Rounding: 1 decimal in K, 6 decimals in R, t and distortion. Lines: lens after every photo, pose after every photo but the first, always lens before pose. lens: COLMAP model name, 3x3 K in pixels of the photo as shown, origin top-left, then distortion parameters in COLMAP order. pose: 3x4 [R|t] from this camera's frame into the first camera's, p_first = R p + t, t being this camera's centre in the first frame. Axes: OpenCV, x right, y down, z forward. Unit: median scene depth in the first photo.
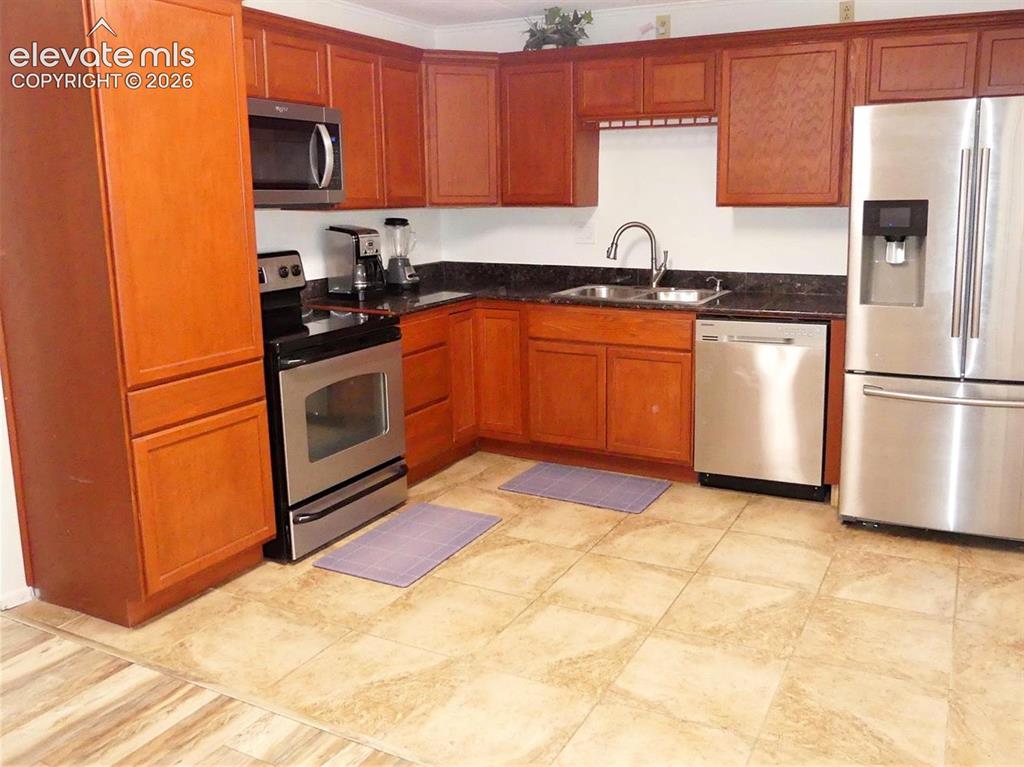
lens RADIAL K [[874.6, 0, 518.7], [0, 874.6, 384.0], [0, 0, 1]] dist [-0.031584, 0.016130]
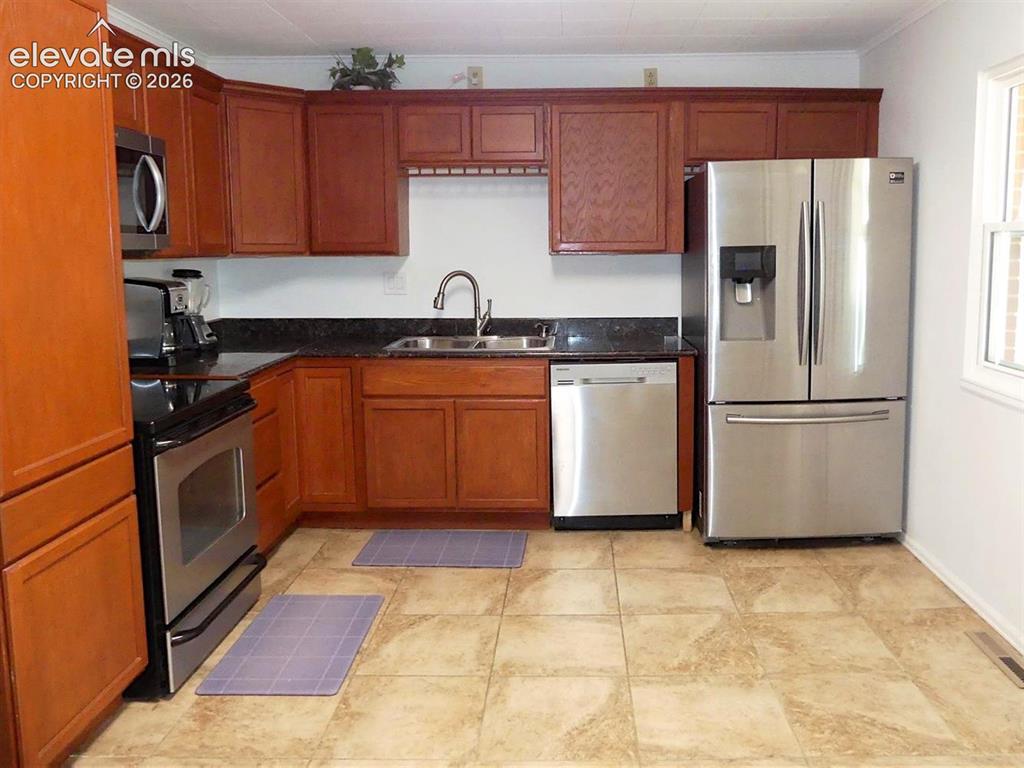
lens RADIAL K [[874.6, 0, 521.0], [0, 874.6, 378.1], [0, 0, 1]] dist [-0.031584, 0.016130]
pose [[0.892144, -0.063465, 0.447271, -0.293017], [0.094281, 0.994438, -0.046952, -0.015269], [-0.441803, 0.084057, 0.893165, 0.121605]]
